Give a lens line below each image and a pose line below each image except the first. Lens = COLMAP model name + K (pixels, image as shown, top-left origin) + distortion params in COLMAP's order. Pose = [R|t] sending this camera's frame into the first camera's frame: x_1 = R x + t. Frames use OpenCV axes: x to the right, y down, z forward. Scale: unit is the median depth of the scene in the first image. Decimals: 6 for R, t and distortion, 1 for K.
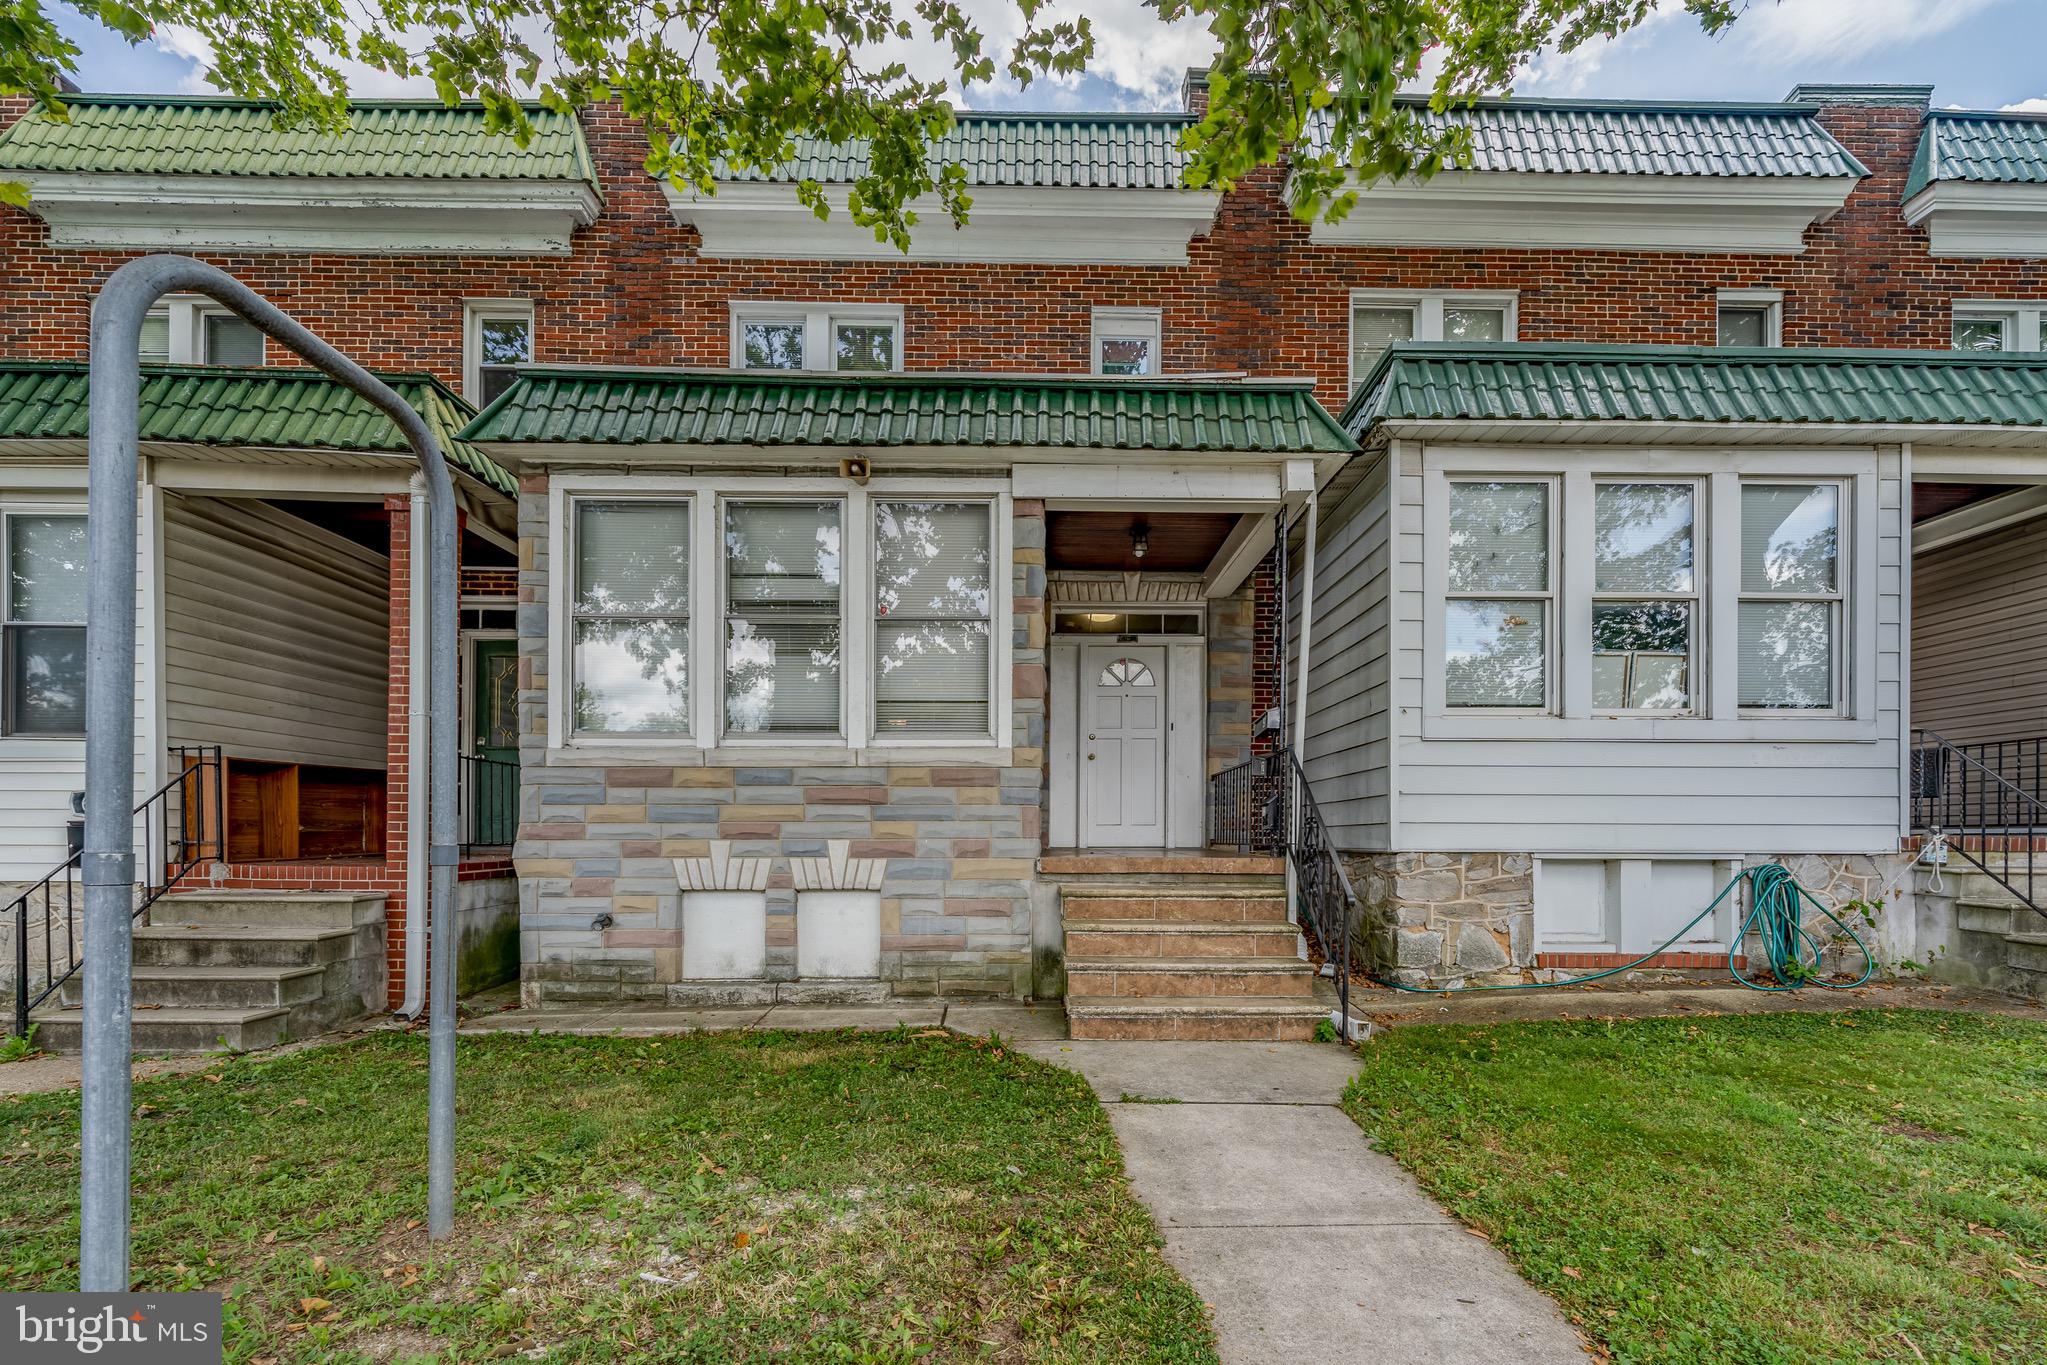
lens RADIAL K [[852.8, 0, 1024.6], [0, 852.8, 703.9], [0, 0, 1]] dist [0.000080, -0.000559]
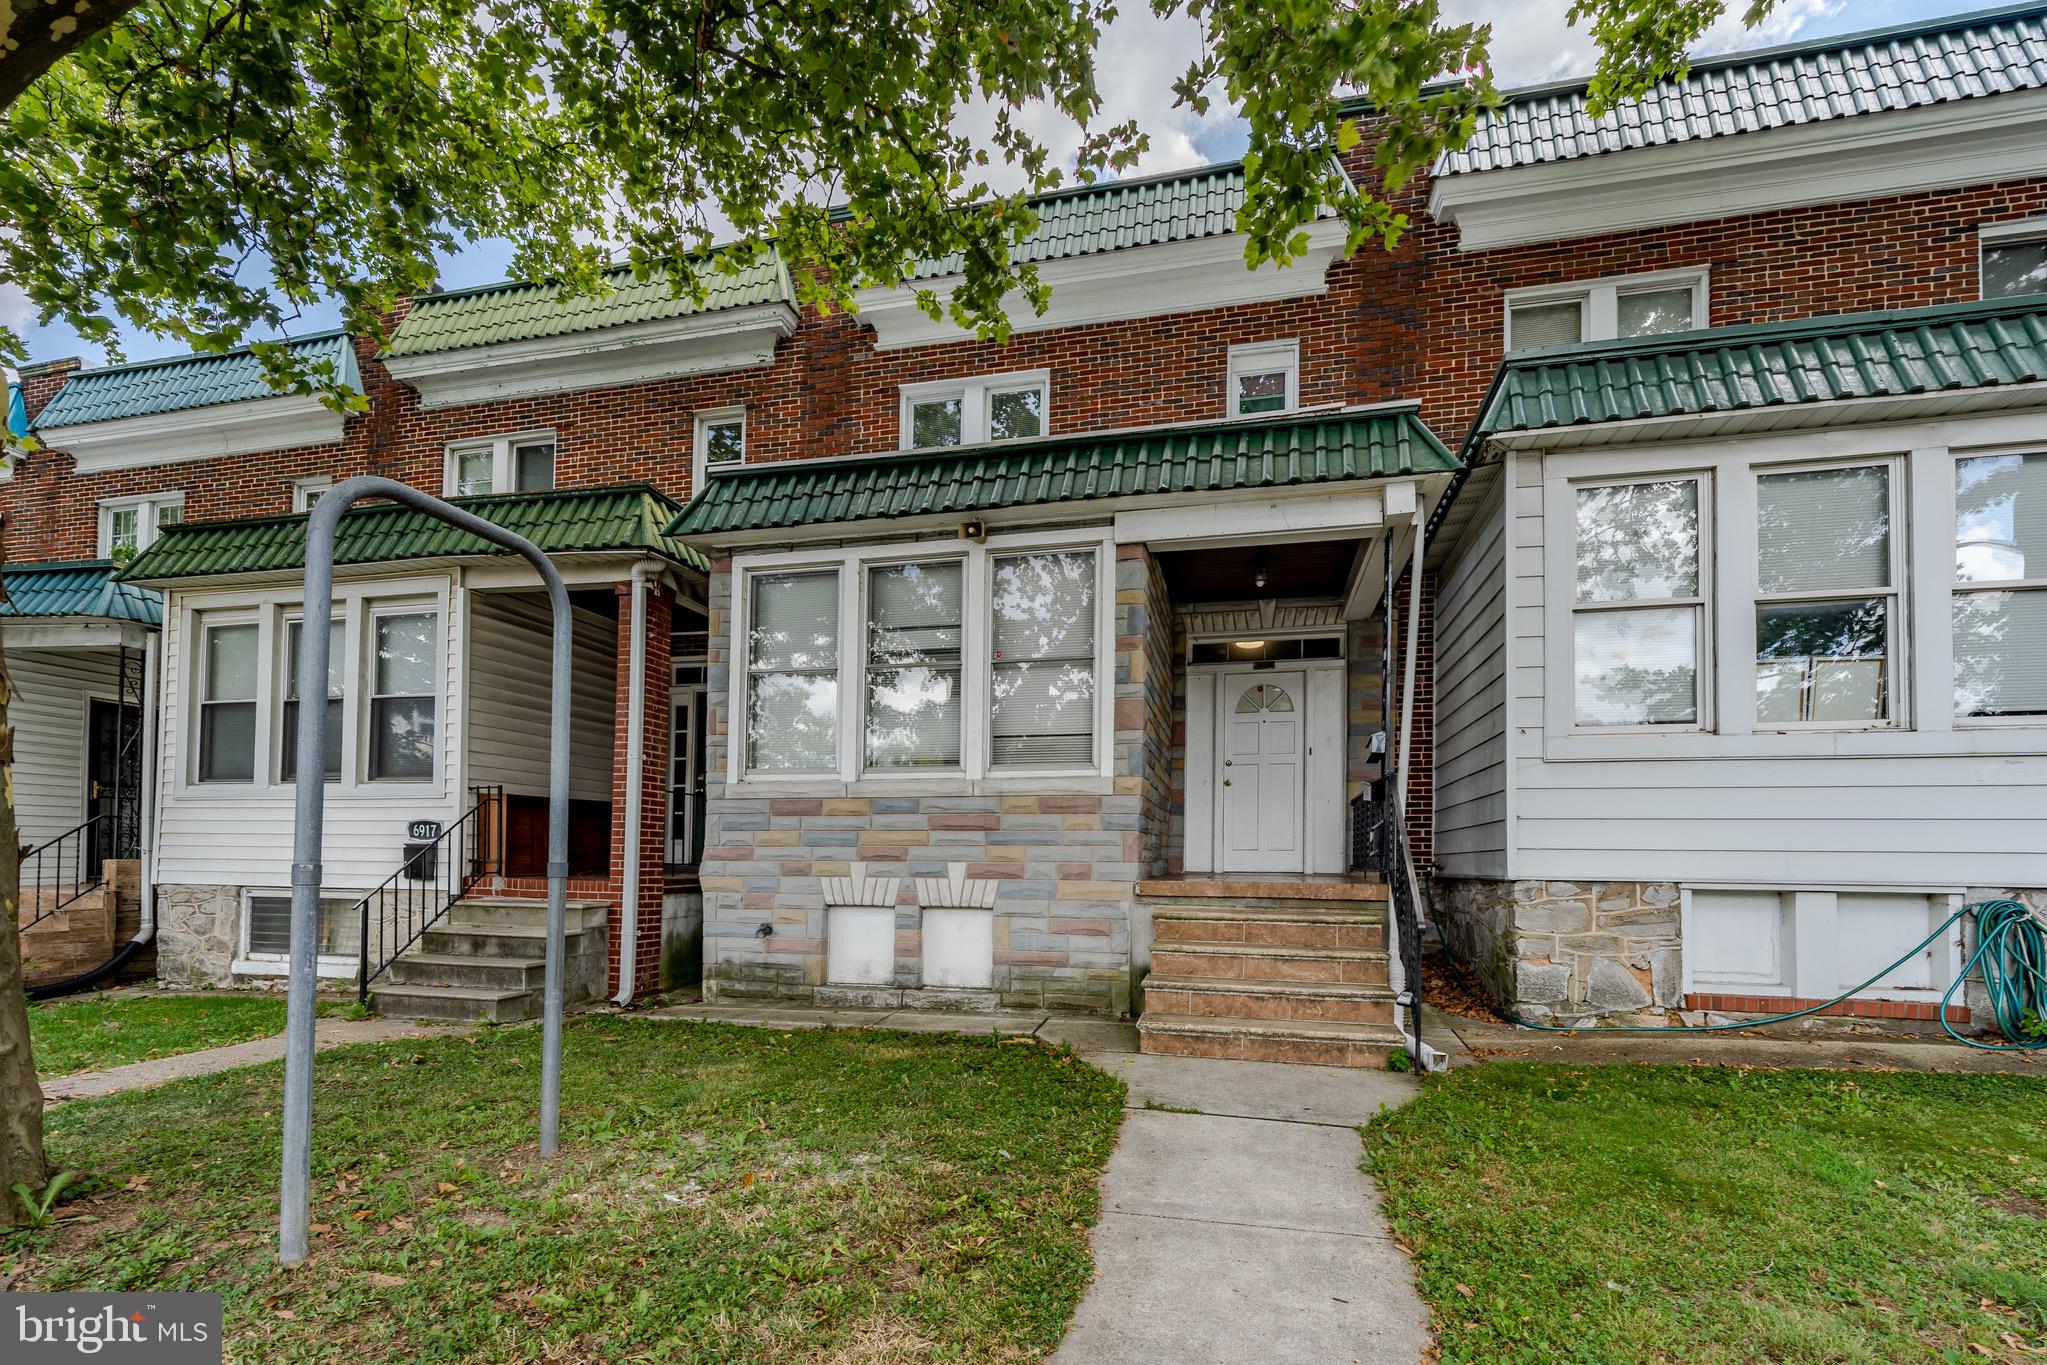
lens RADIAL K [[831.9, 0, 1031.2], [0, 831.9, 690.3], [0, 0, 1]] dist [-0.000599, 0.000172]
pose [[0.971841, -0.040089, -0.232202, 0.134838], [0.028963, 0.998272, -0.051130, -0.006712], [0.233850, 0.042965, 0.971323, -0.044263]]
